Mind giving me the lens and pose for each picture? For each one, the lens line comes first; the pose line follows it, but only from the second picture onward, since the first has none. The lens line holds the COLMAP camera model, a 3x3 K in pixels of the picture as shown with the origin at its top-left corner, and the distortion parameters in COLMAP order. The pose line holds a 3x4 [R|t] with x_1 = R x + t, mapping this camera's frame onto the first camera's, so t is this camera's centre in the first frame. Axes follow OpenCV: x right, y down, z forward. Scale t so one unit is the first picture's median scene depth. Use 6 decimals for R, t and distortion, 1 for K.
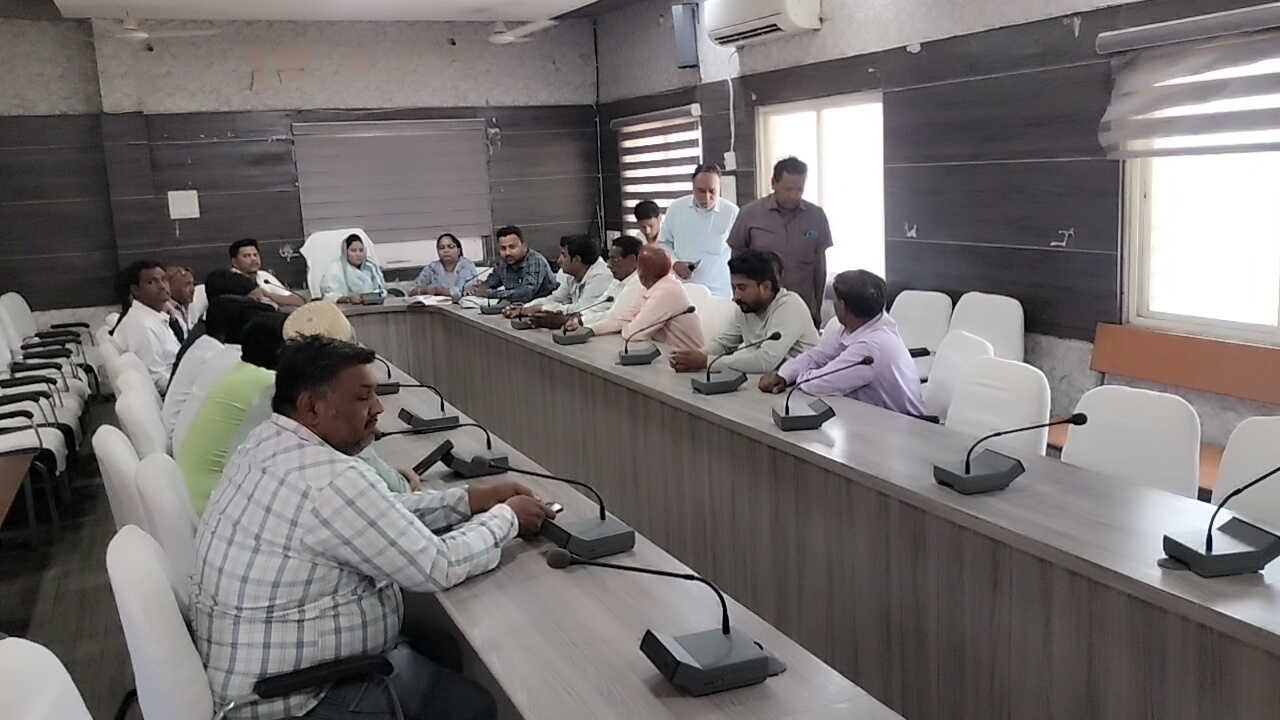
lens RADIAL K [[1114.7, 0, 640.2], [0, 1114.7, 354.7], [0, 0, 1]] dist [0.105722, -0.192407]
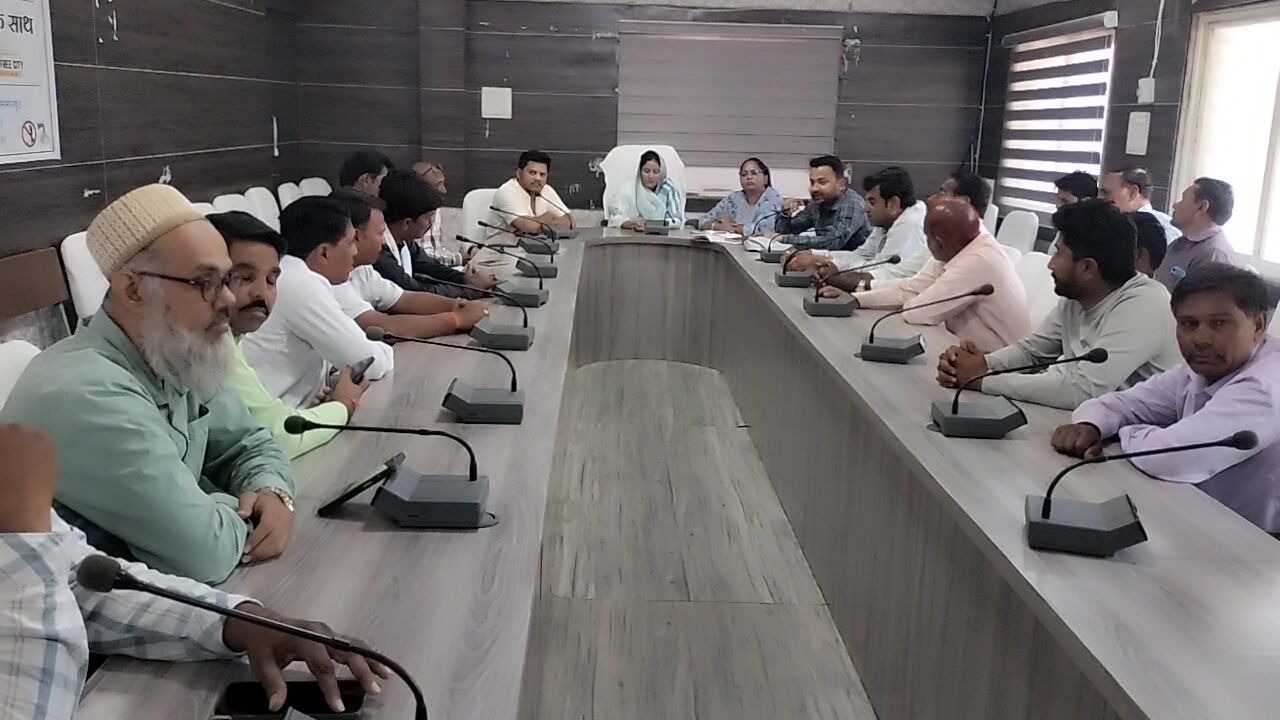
lens RADIAL K [[1115.4, 0, 640.0], [0, 1115.4, 360.0], [0, 0, 1]] dist [0.101727, -0.197835]
pose [[0.924619, 0.156118, -0.347429, 0.059077], [-0.137679, 0.987455, 0.077306, -0.014886], [0.355139, -0.023645, 0.934514, 0.207707]]
